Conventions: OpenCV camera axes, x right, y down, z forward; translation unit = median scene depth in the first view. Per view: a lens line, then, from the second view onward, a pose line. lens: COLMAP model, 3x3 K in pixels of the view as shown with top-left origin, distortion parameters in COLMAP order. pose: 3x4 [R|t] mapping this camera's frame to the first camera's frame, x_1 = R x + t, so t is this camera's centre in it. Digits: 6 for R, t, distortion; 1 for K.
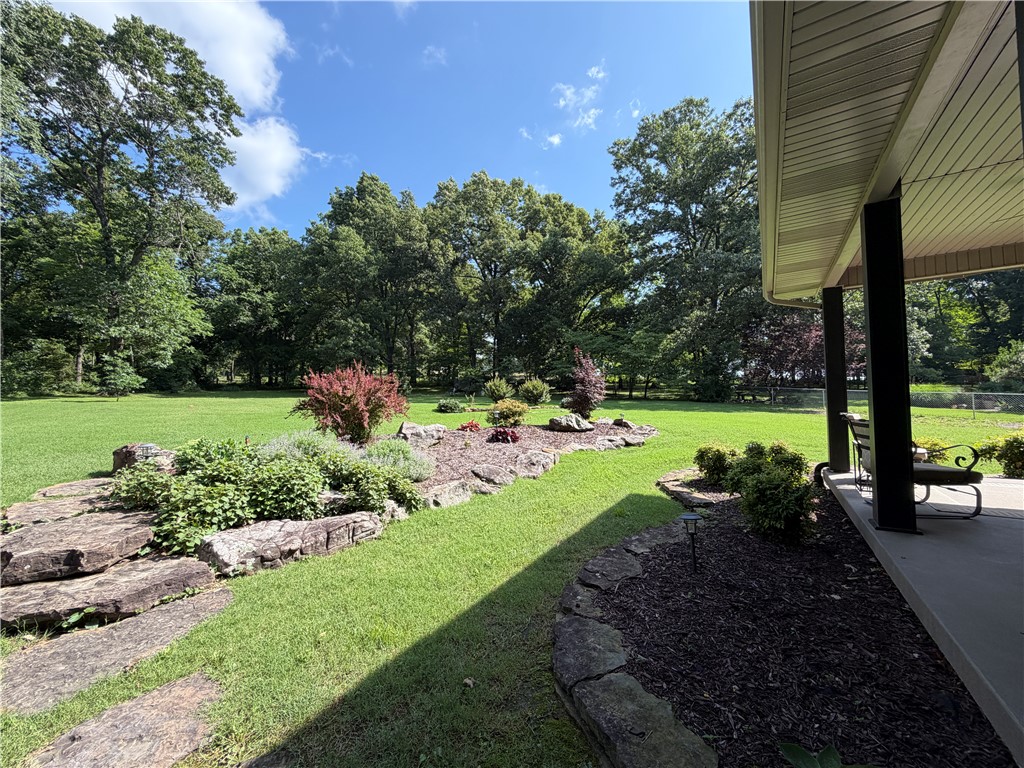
lens RADIAL K [[411.9, 0, 512.0], [0, 411.9, 384.0], [0, 0, 1]] dist [0.003343, 0.000393]
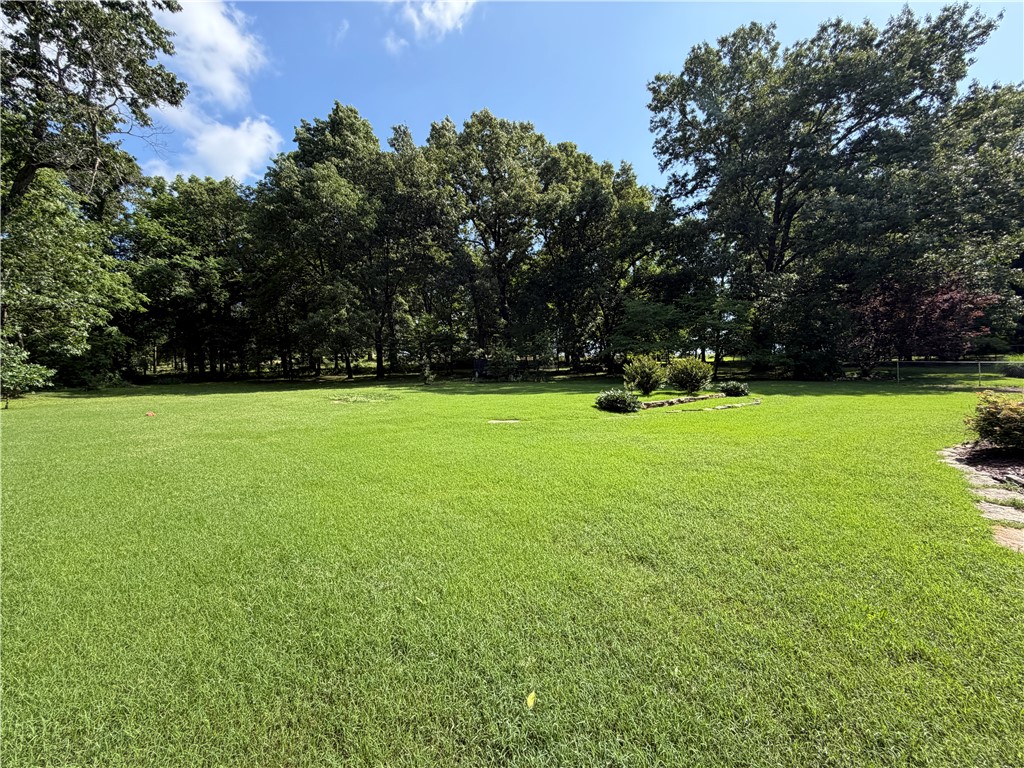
lens RADIAL K [[415.7, 0, 512.0], [0, 415.7, 384.0], [0, 0, 1]] dist [-0.000142, 0.000374]
pose [[0.990940, -0.029569, 0.131013, -0.178348], [0.024315, 0.998842, 0.041525, -0.000972], [-0.132089, -0.037963, 0.990511, 0.179952]]
